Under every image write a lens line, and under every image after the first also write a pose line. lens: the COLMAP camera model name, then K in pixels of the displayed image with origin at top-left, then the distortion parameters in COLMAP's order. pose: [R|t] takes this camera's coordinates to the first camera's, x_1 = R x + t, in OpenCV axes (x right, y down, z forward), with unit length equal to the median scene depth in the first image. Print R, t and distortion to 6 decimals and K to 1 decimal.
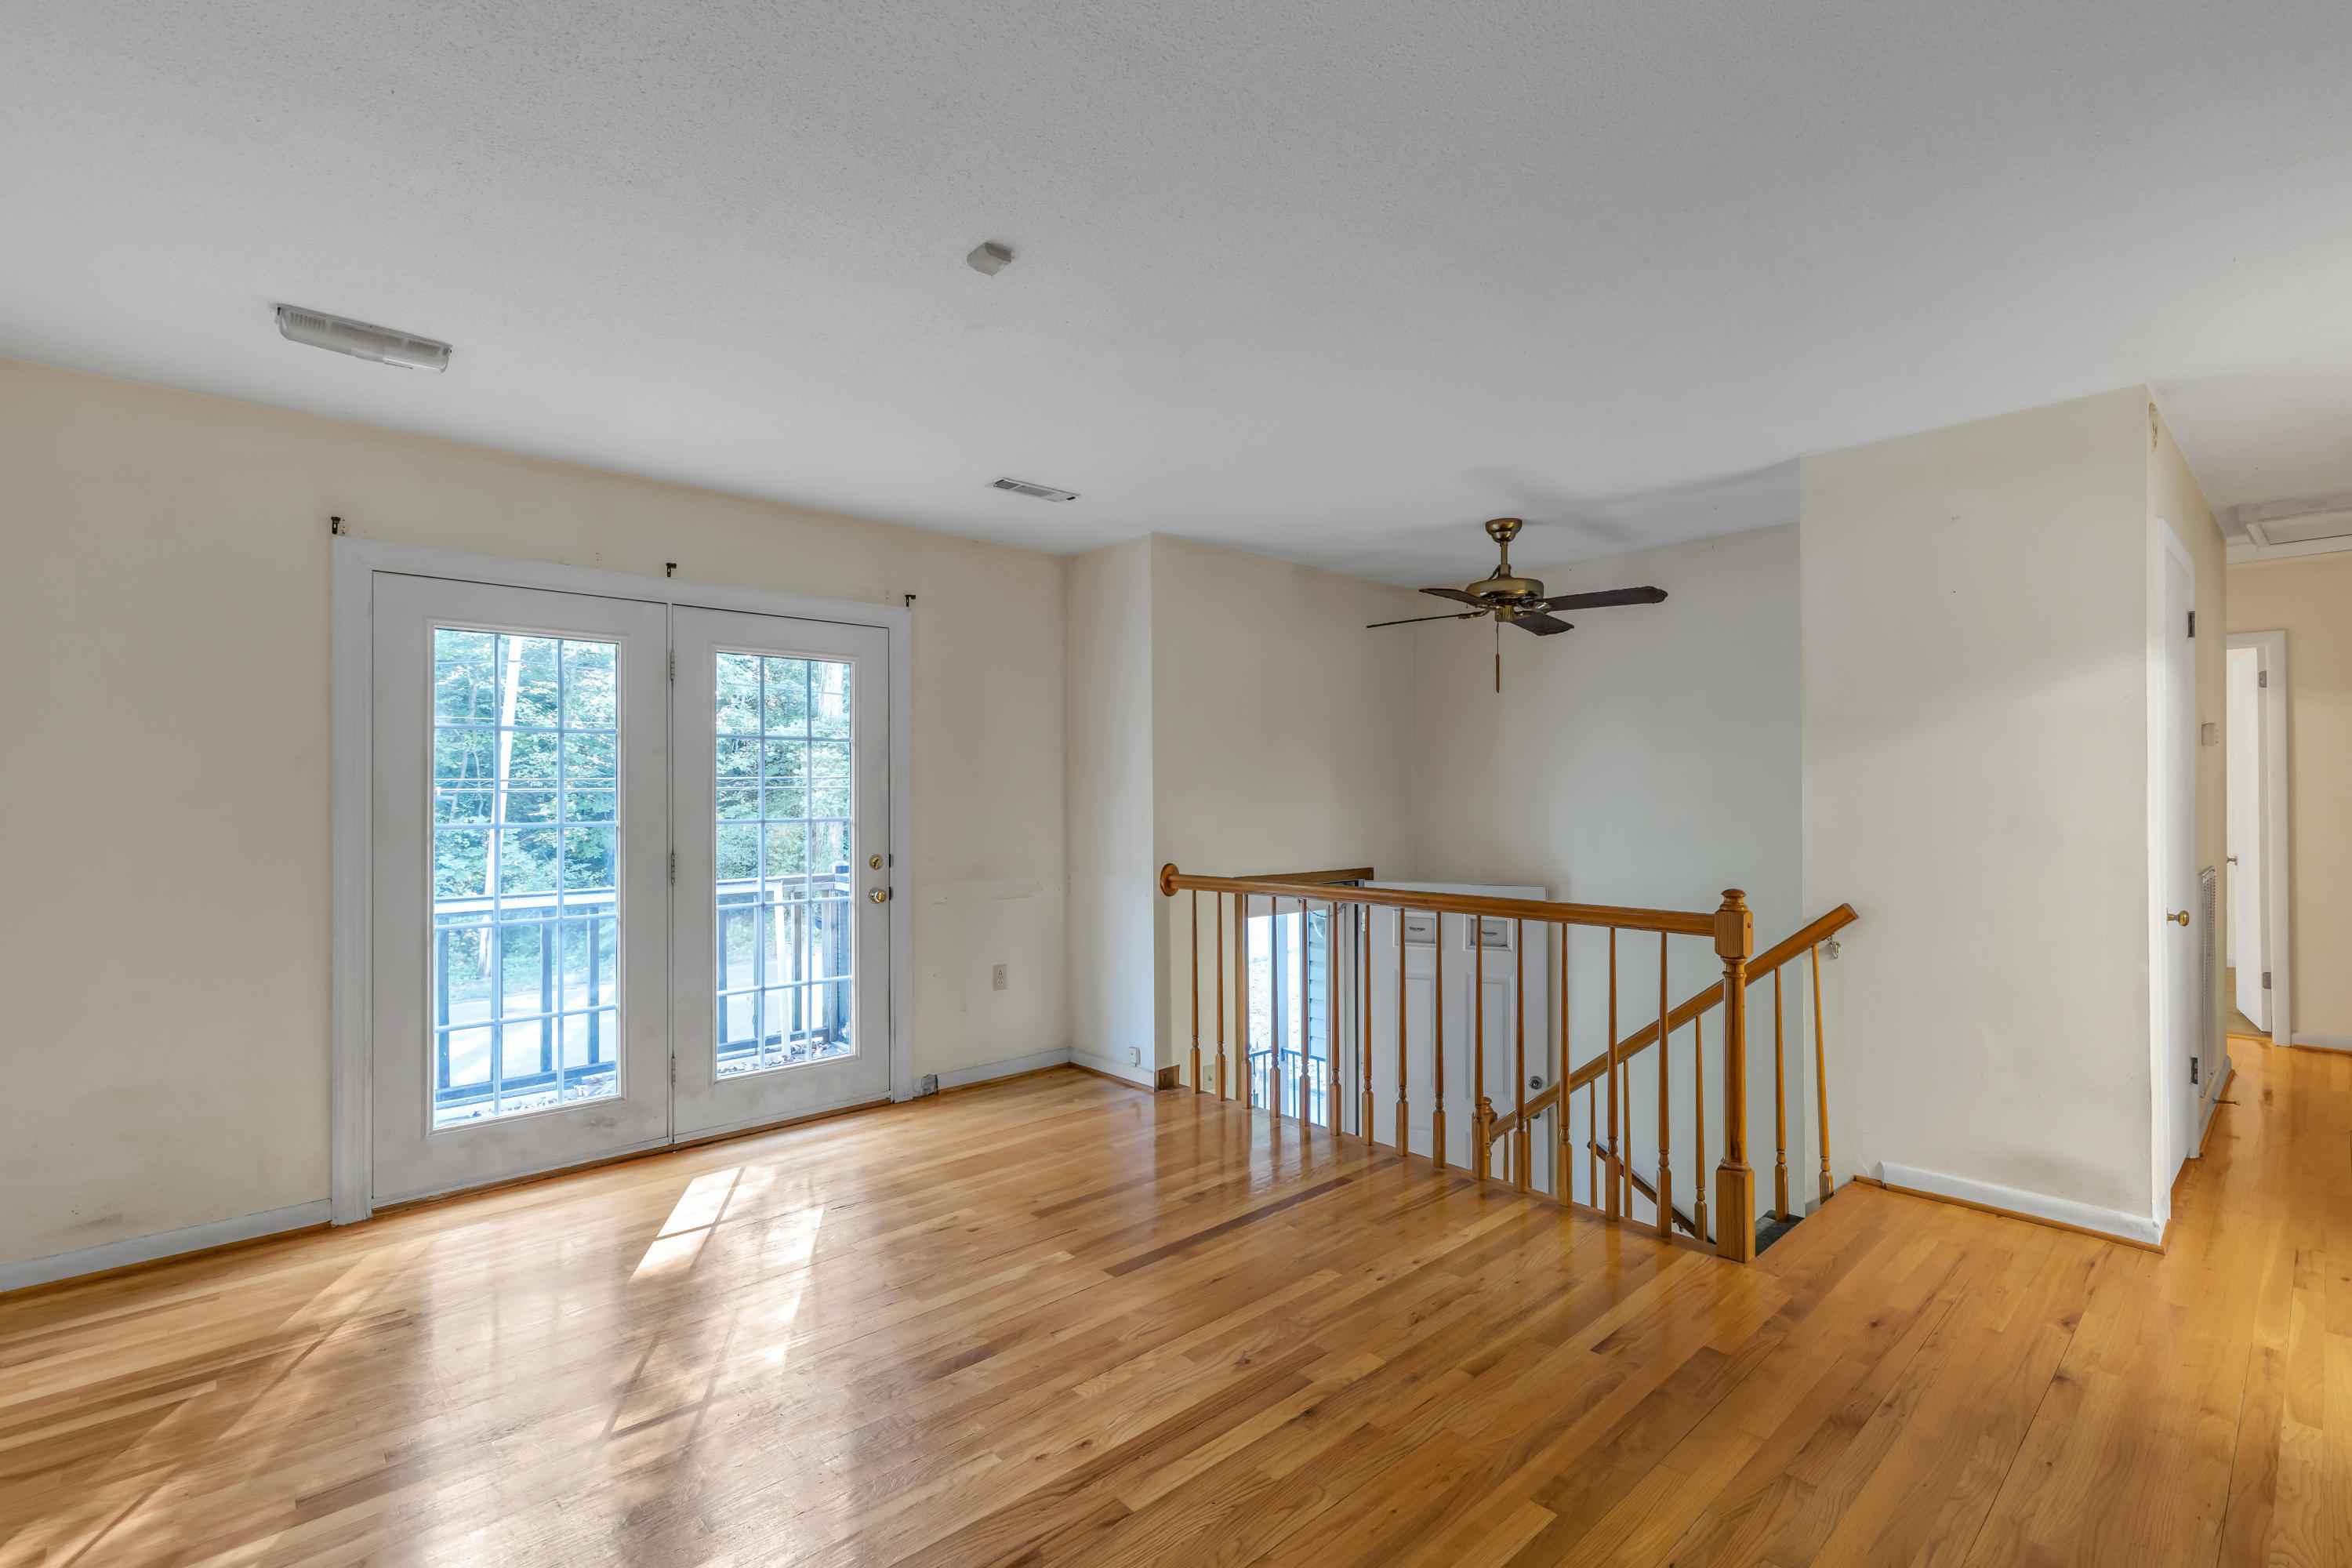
lens RADIAL K [[1059.2, 0, 1174.2], [0, 1059.2, 787.6], [0, 0, 1]] dist [0.001609, 0.000111]
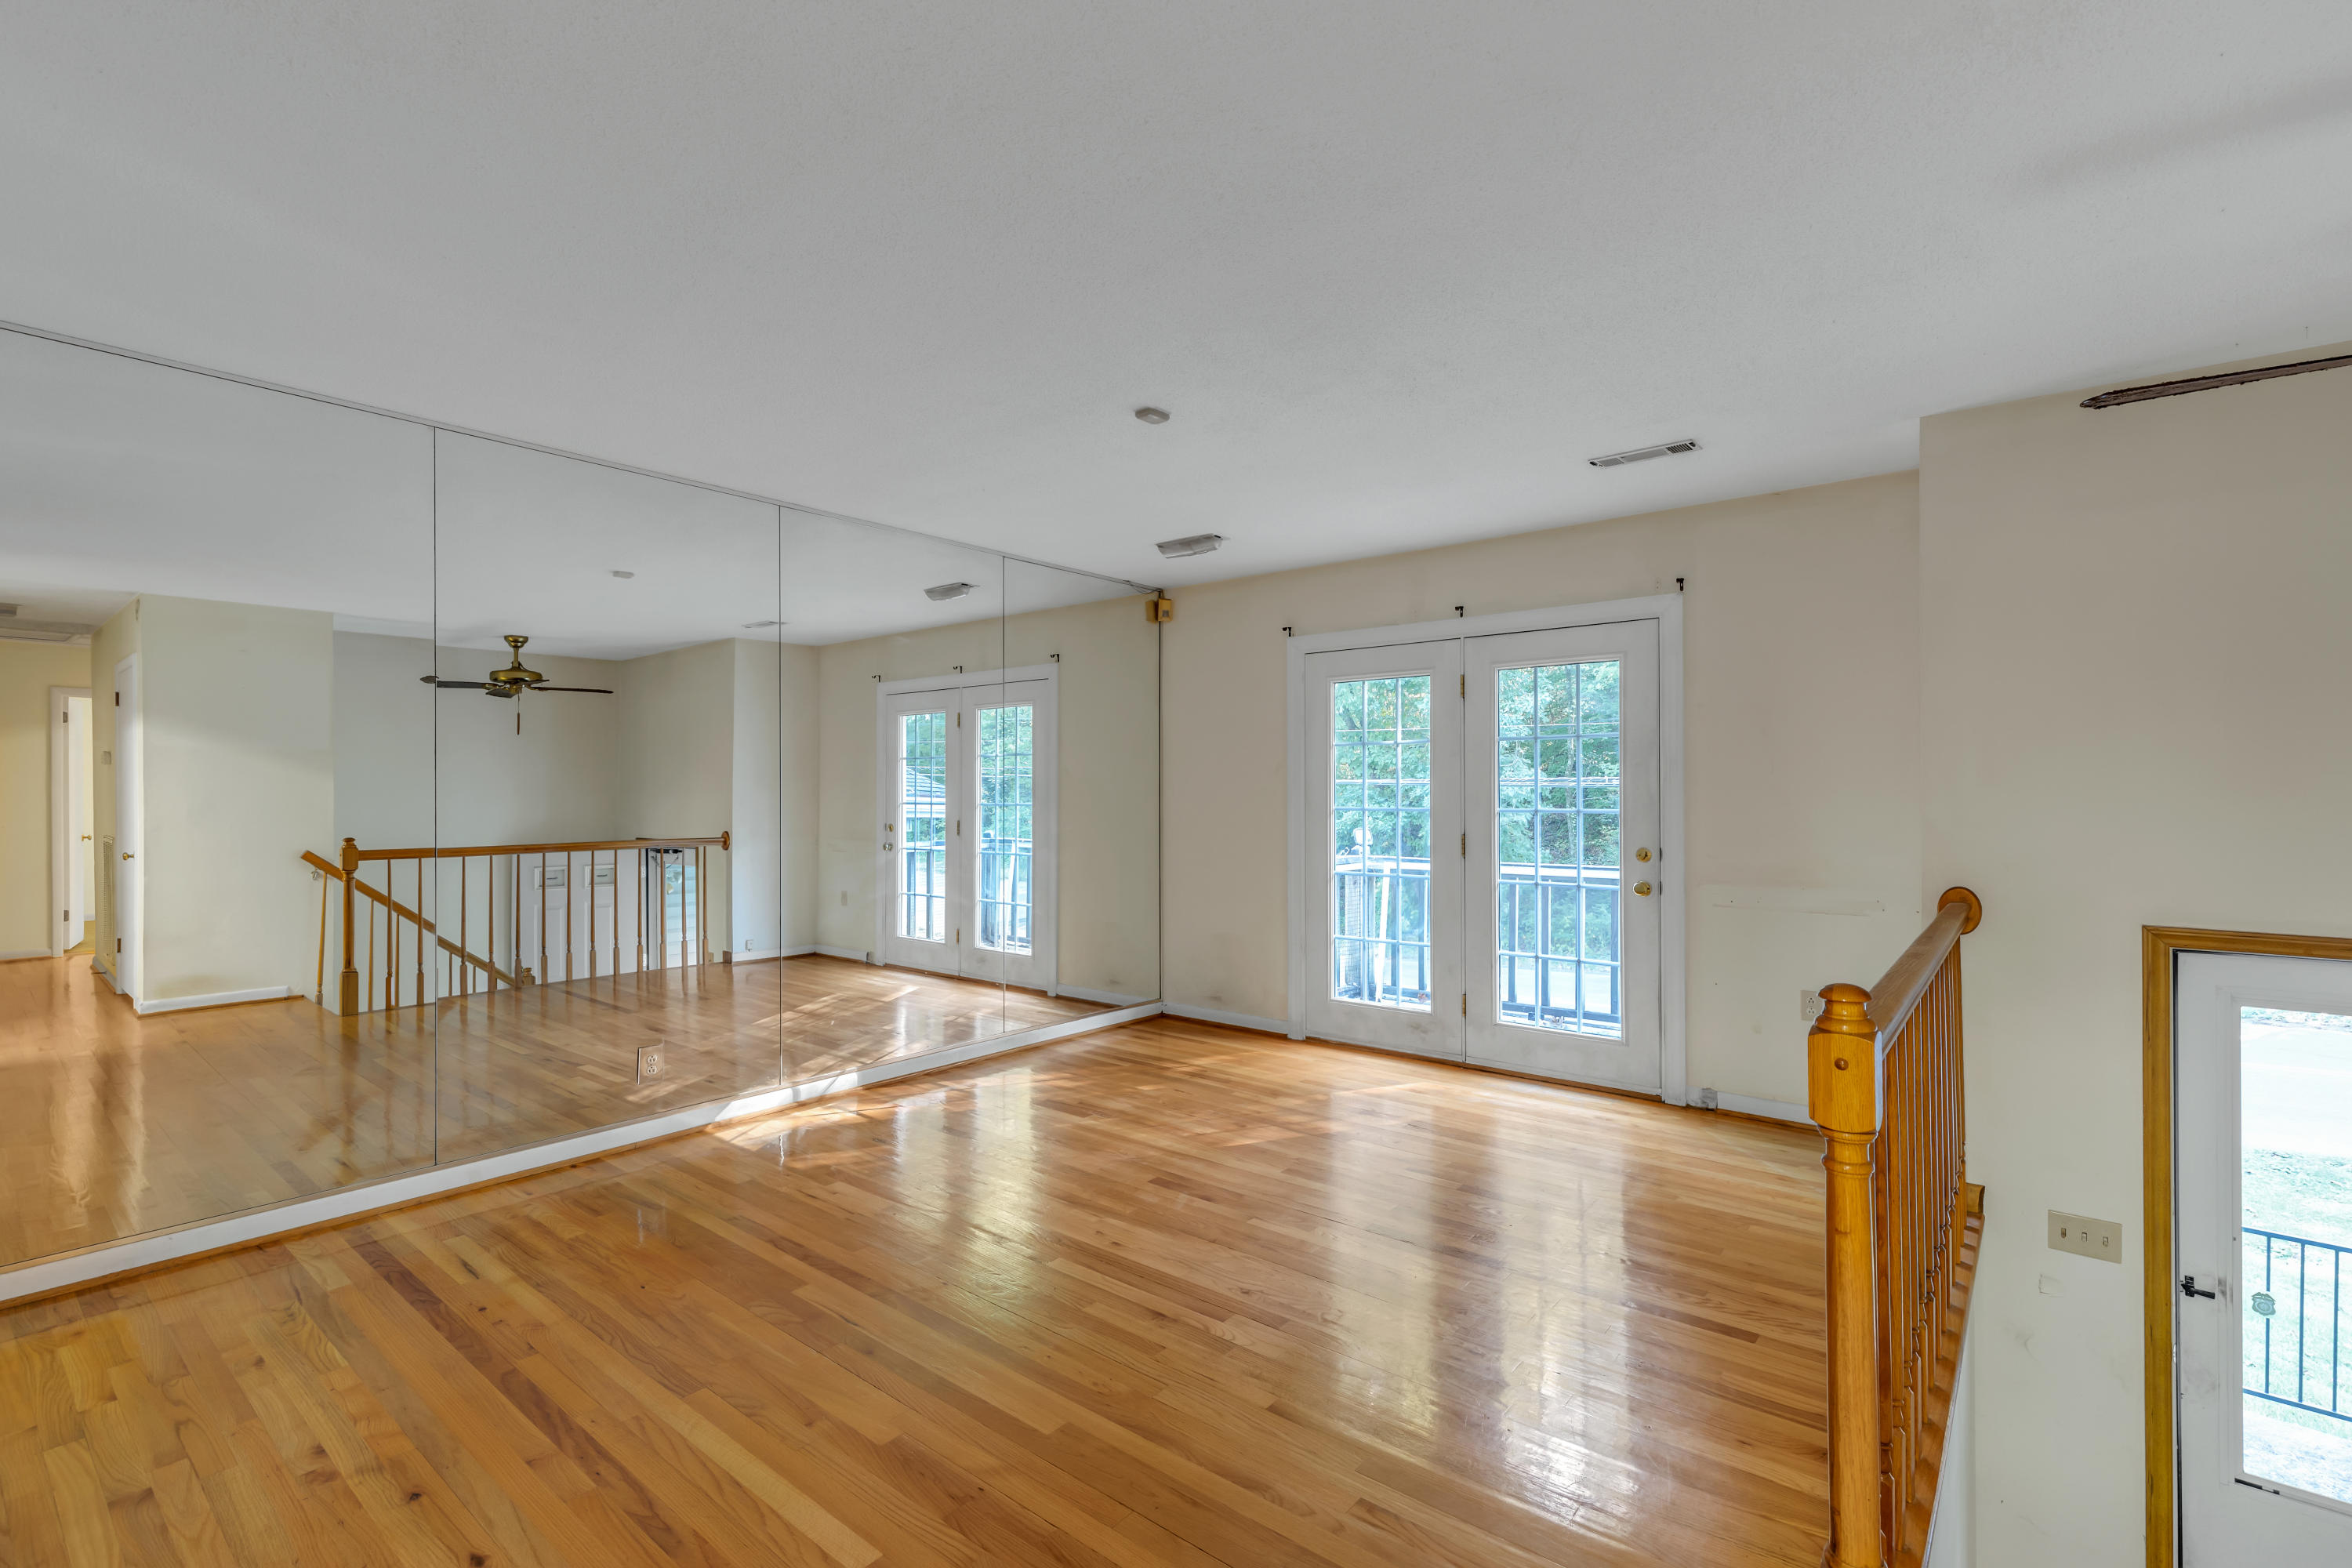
lens RADIAL K [[1059.2, 0, 1174.4], [0, 1059.2, 784.5], [0, 0, 1]] dist [0.001609, 0.000111]
pose [[0.131347, 0.000671, -0.991336, 0.673310], [0.013955, 0.999899, 0.002526, -0.005213], [0.991238, -0.014166, 0.131325, 0.443809]]
